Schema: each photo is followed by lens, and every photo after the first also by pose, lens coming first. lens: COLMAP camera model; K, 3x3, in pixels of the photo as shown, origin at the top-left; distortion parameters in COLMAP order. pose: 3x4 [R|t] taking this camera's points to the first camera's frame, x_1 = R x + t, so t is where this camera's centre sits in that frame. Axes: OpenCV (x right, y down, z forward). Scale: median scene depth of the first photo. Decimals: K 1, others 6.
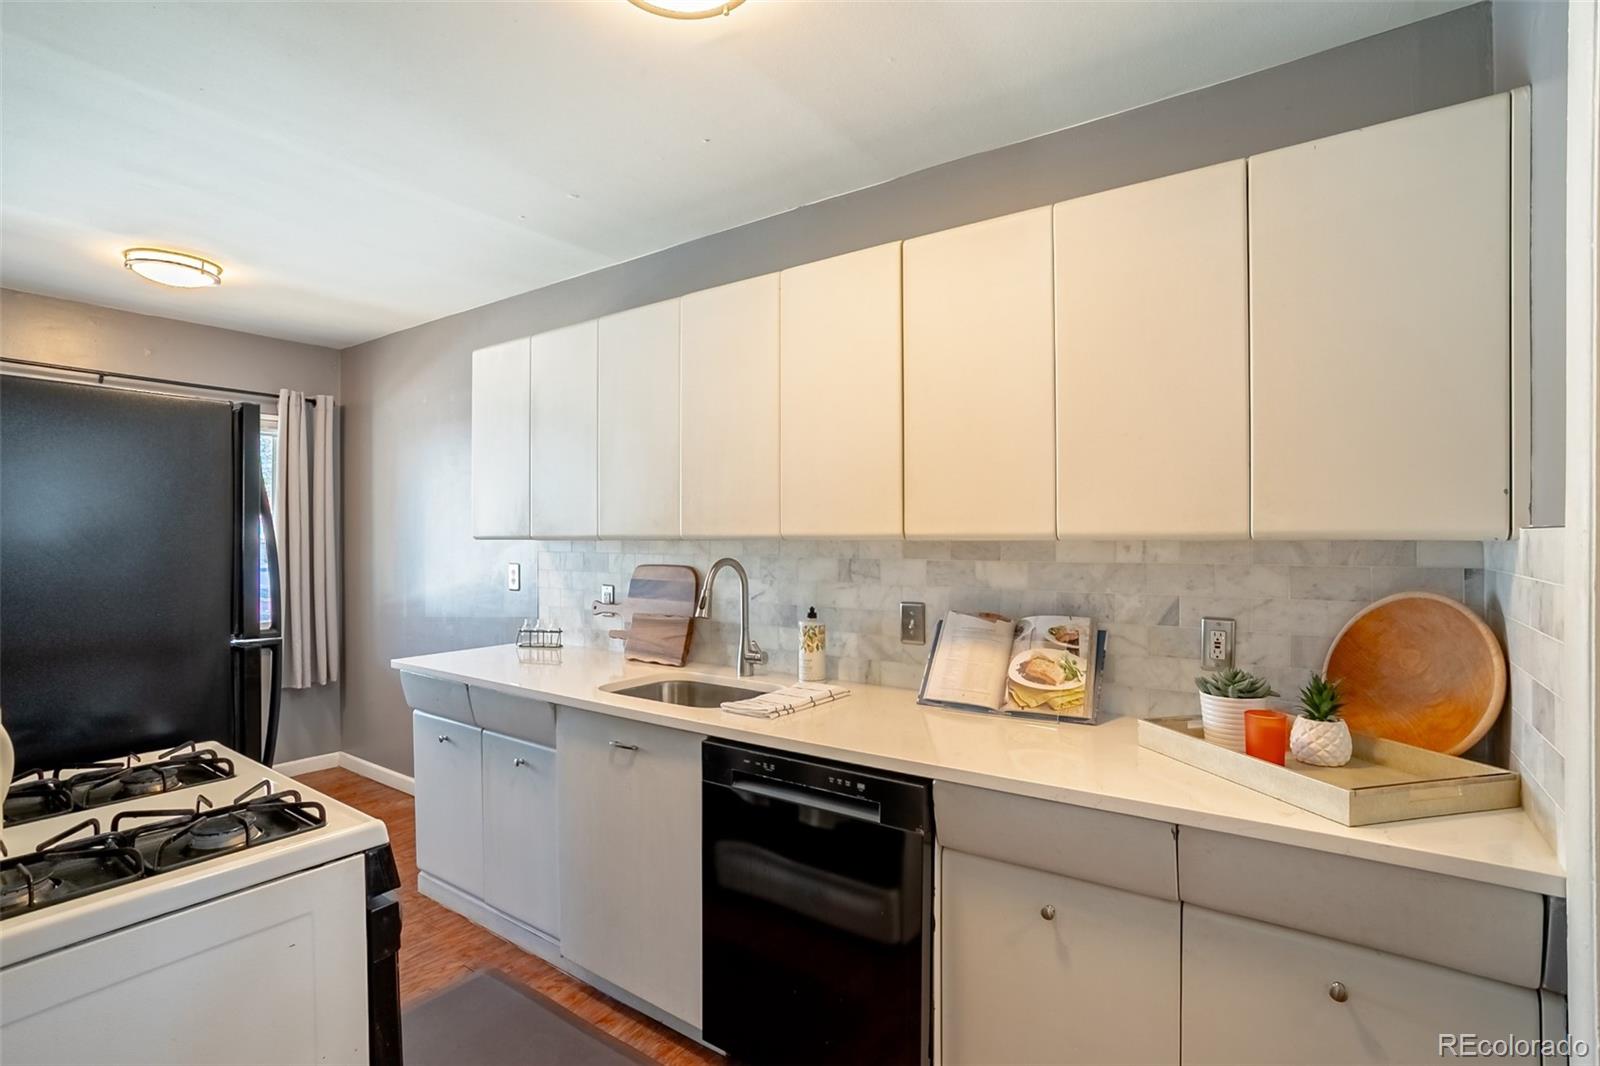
lens RADIAL K [[776.8, 0, 792.5], [0, 776.8, 539.7], [0, 0, 1]] dist [-0.063823, 0.033825]
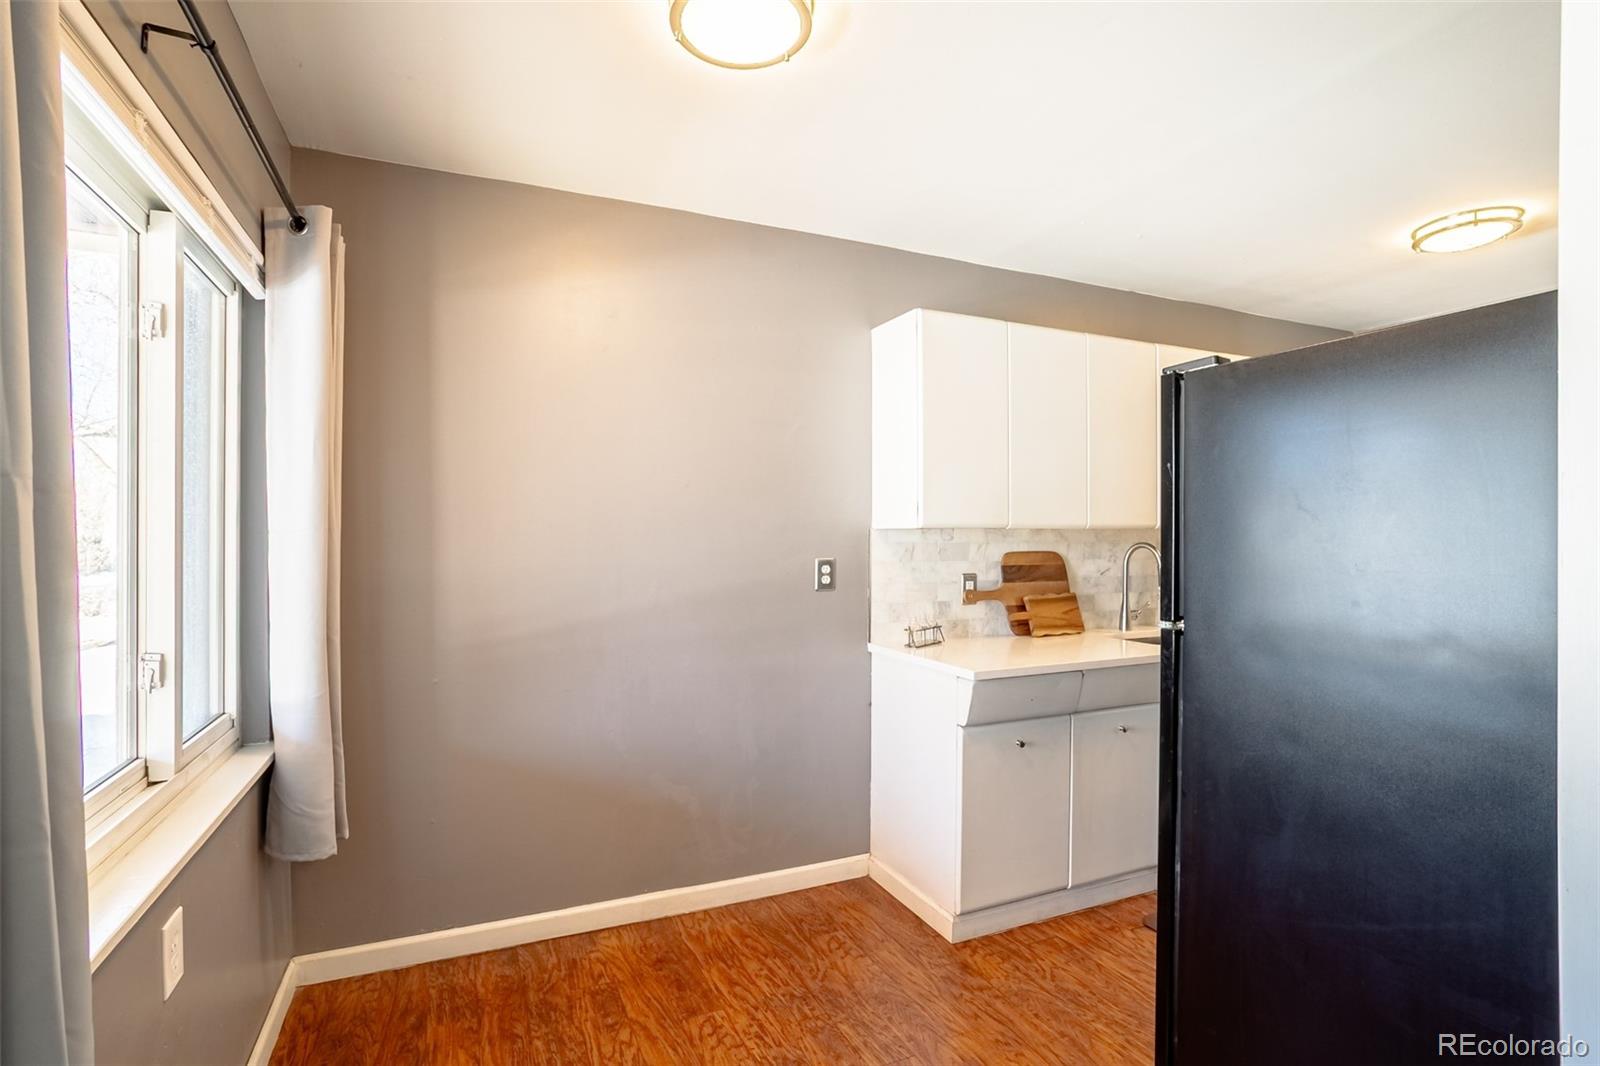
lens RADIAL K [[776.8, 0, 792.5], [0, 776.8, 539.7], [0, 0, 1]] dist [-0.063823, 0.033825]
pose [[0.504275, -0.004248, 0.863532, -1.612591], [0.005160, 0.999985, 0.001906, 0.013905], [-0.863527, 0.003495, 0.504290, 0.890266]]
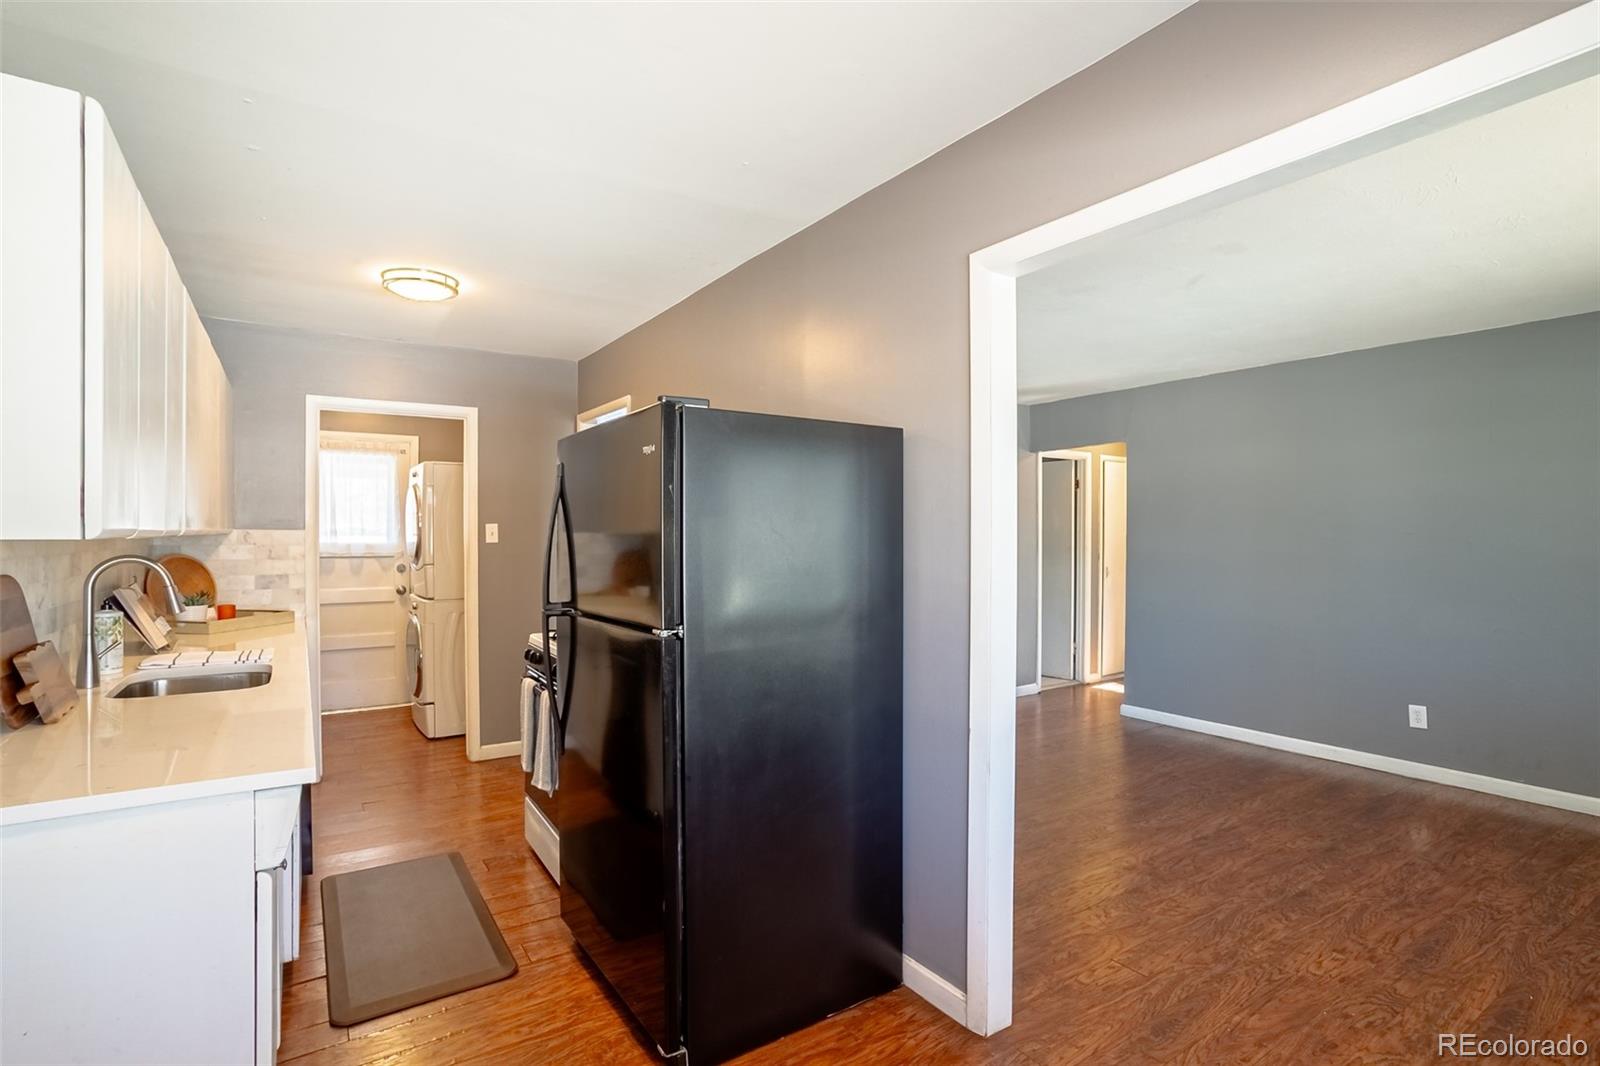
lens RADIAL K [[776.8, 0, 792.5], [0, 776.8, 539.7], [0, 0, 1]] dist [-0.063823, 0.033825]
pose [[-0.932493, -0.004811, 0.361155, -1.218777], [-0.000681, 0.999933, 0.011561, -0.006529], [-0.361187, 0.010535, -0.932434, 1.632114]]
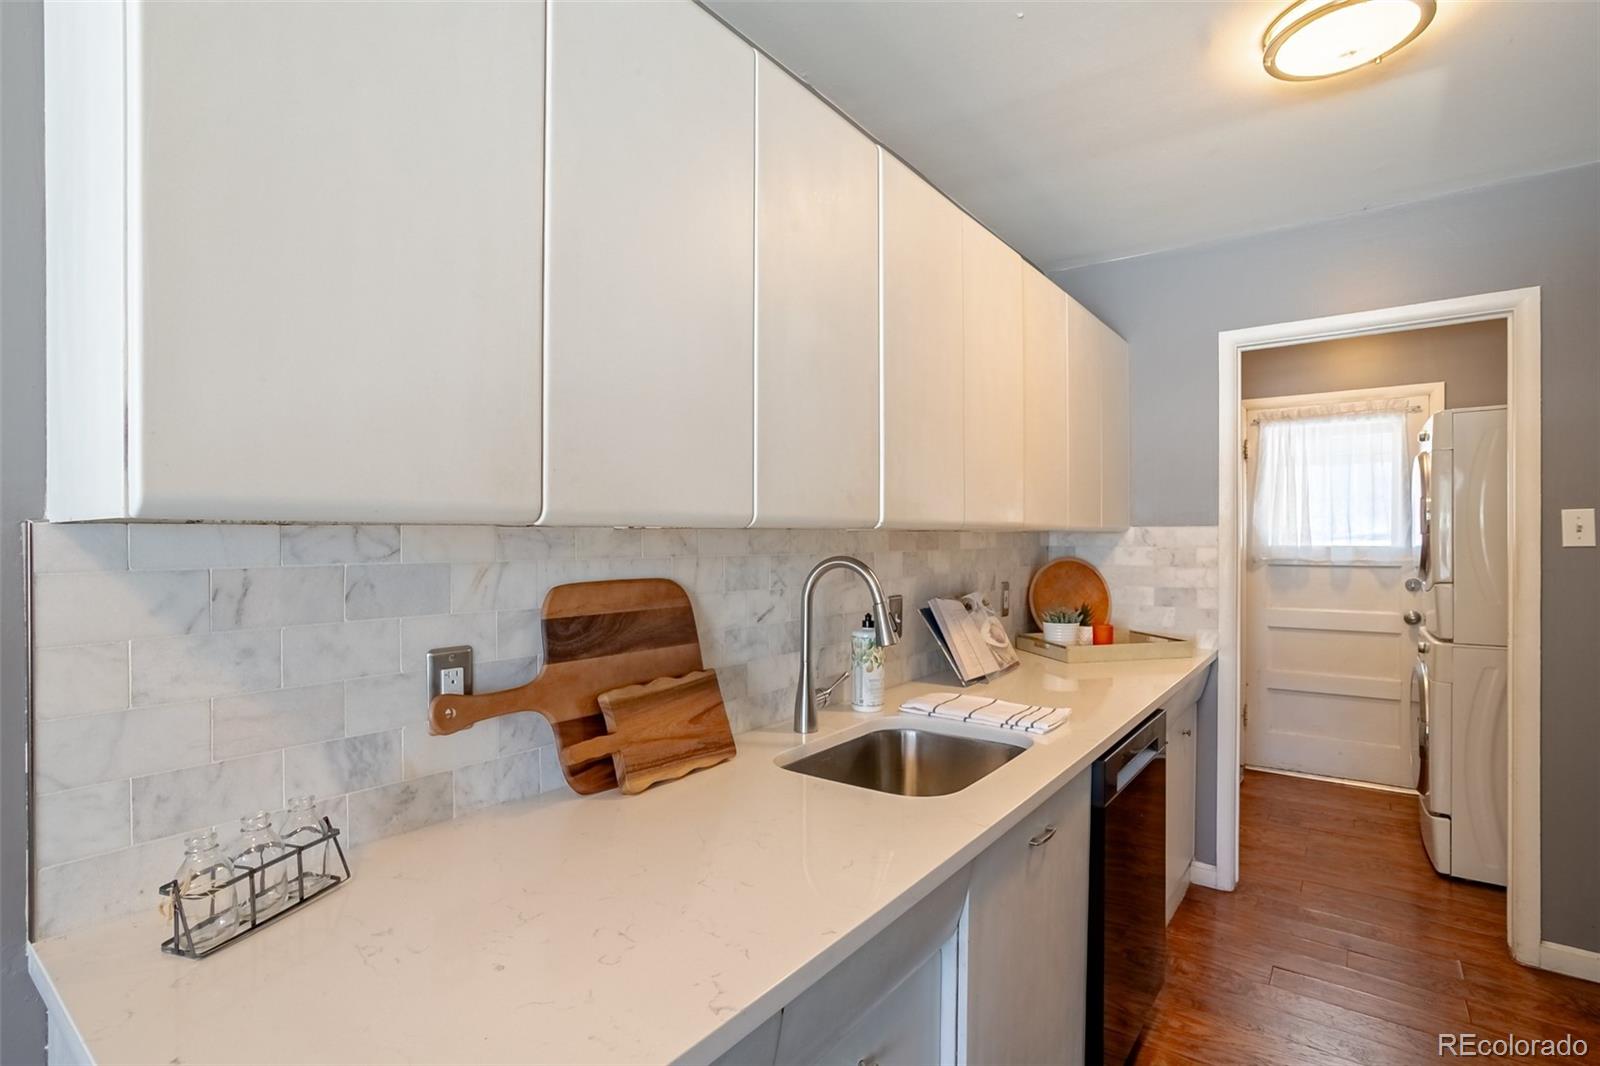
lens RADIAL K [[776.8, 0, 792.5], [0, 776.8, 539.7], [0, 0, 1]] dist [-0.063823, 0.033825]
pose [[0.020447, -0.003225, 0.999786, -0.788548], [0.004101, 0.999987, 0.003142, 0.007215], [-0.999783, 0.004036, 0.020460, 1.073436]]
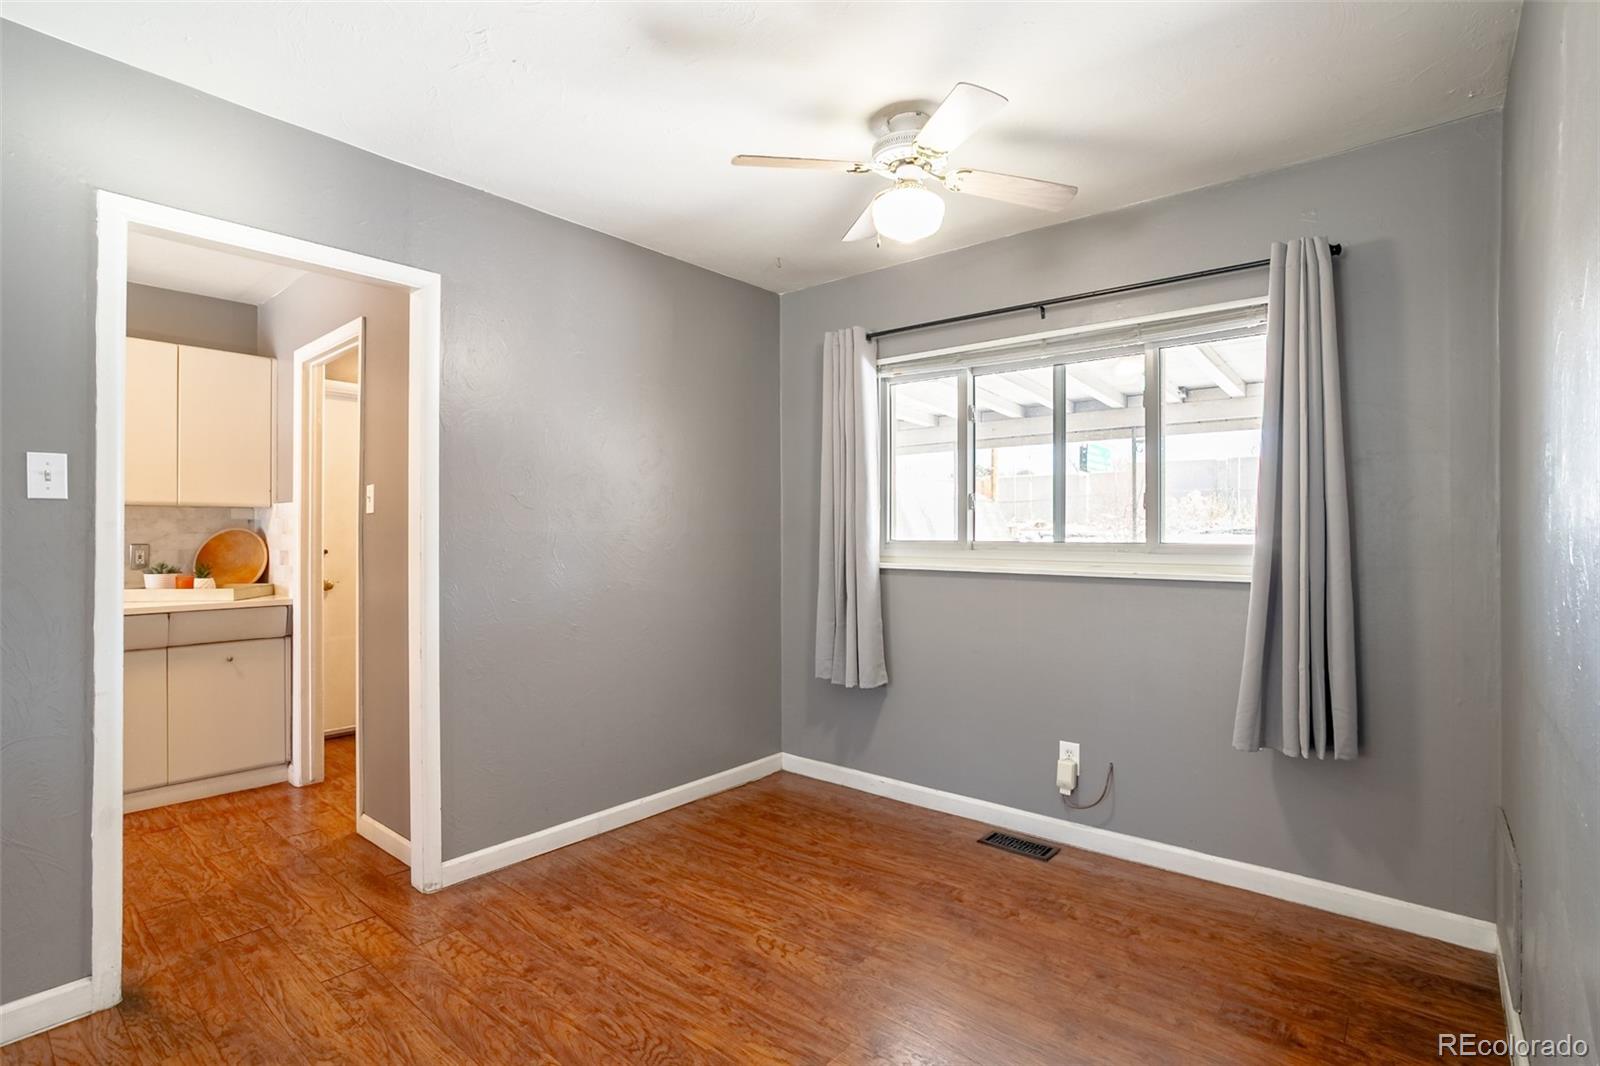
lens RADIAL K [[774.4, 0, 791.2], [0, 774.4, 534.2], [0, 0, 1]] dist [-0.062378, 0.035589]
pose [[0.086554, 0.001389, 0.996246, -1.016334], [0.001563, 0.999998, -0.001530, 0.062044], [-0.996246, 0.001689, 0.086551, -0.721271]]
